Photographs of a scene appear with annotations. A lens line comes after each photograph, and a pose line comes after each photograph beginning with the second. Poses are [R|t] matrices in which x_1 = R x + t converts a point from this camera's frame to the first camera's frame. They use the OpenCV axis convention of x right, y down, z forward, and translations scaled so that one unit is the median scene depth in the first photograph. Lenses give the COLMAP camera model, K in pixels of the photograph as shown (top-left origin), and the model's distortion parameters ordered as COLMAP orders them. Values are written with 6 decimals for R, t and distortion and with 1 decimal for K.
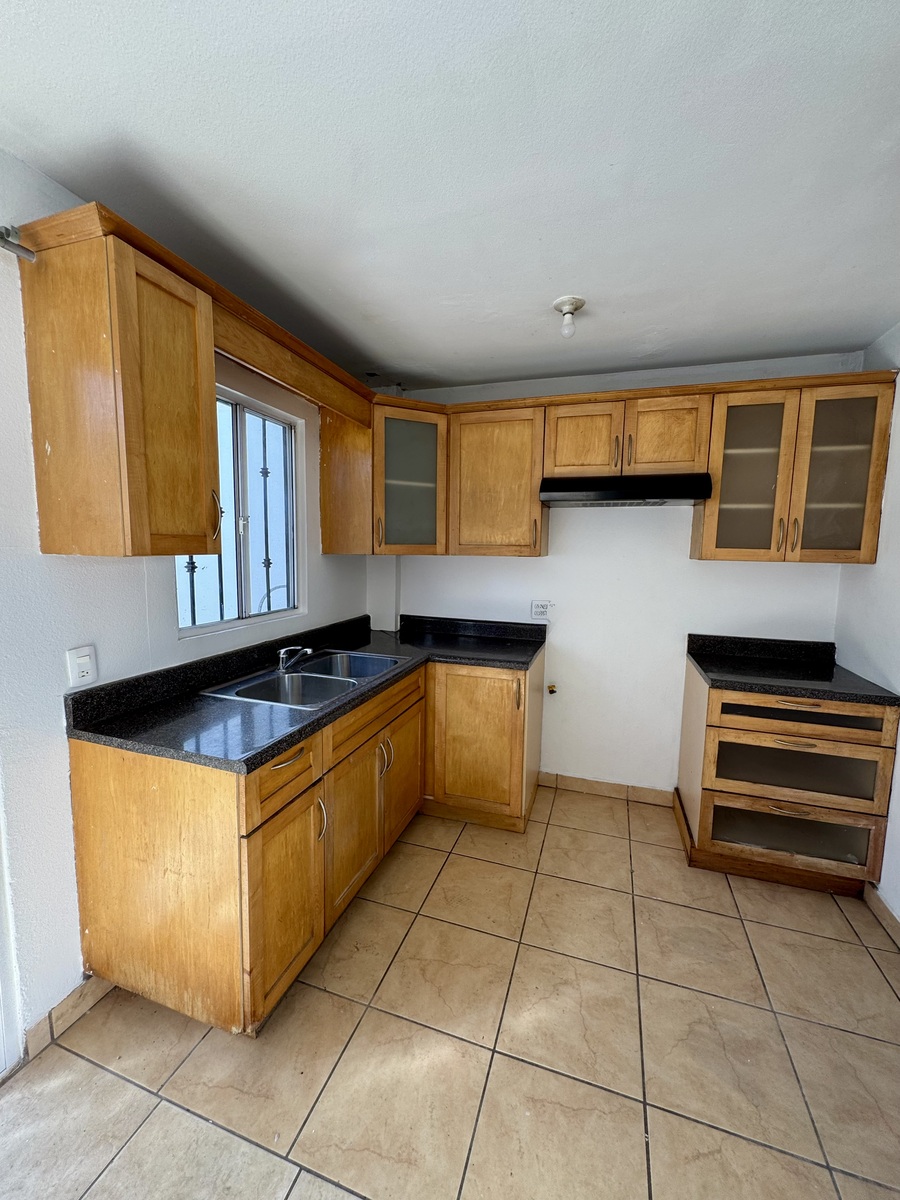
lens RADIAL K [[483.8, 0, 450.0], [0, 483.8, 600.0], [0, 0, 1]] dist [-0.004871, -0.000442]
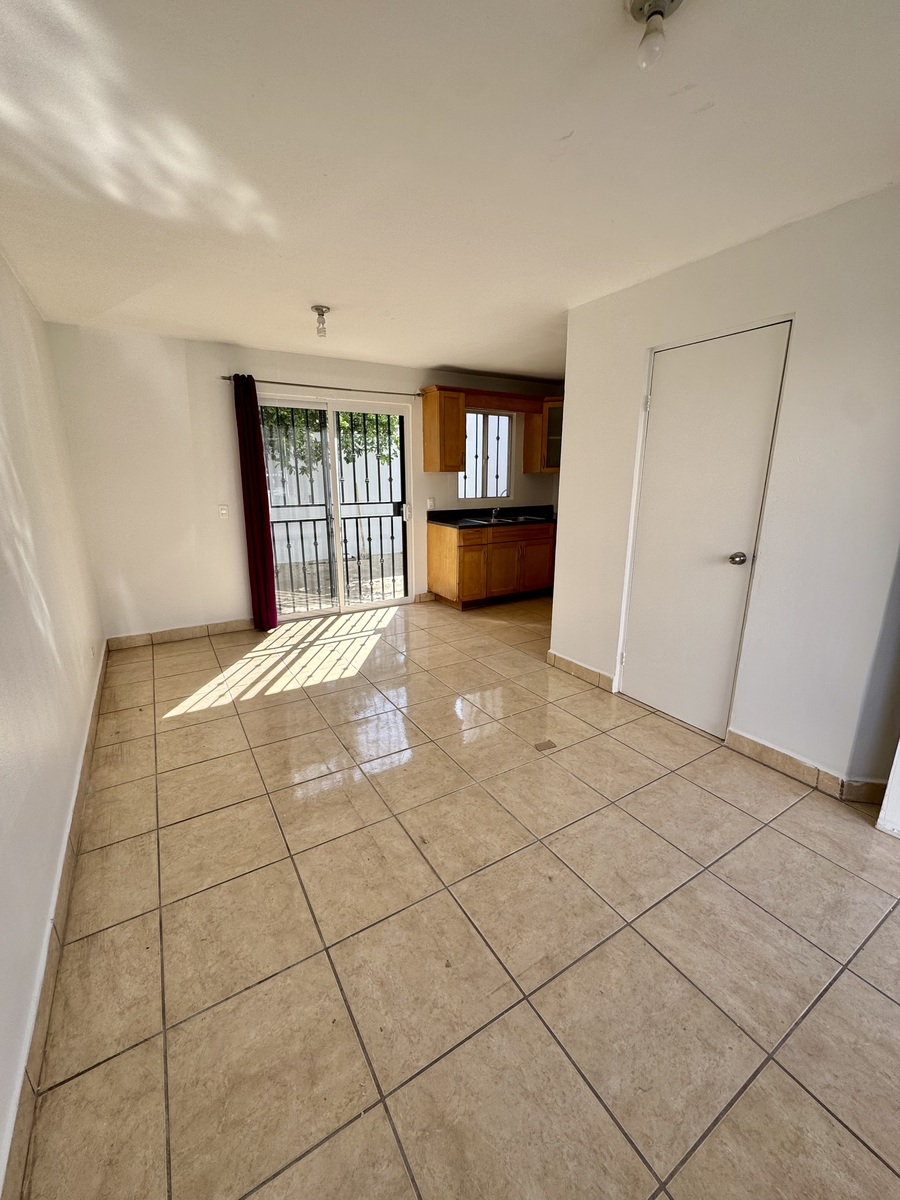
lens RADIAL K [[483.8, 0, 450.0], [0, 483.8, 600.0], [0, 0, 1]] dist [-0.004871, -0.000442]
pose [[0.762455, 0.148350, -0.629805, 1.718441], [-0.055314, 0.984743, 0.164991, 0.235862], [0.644672, -0.090961, 0.759028, -1.710444]]
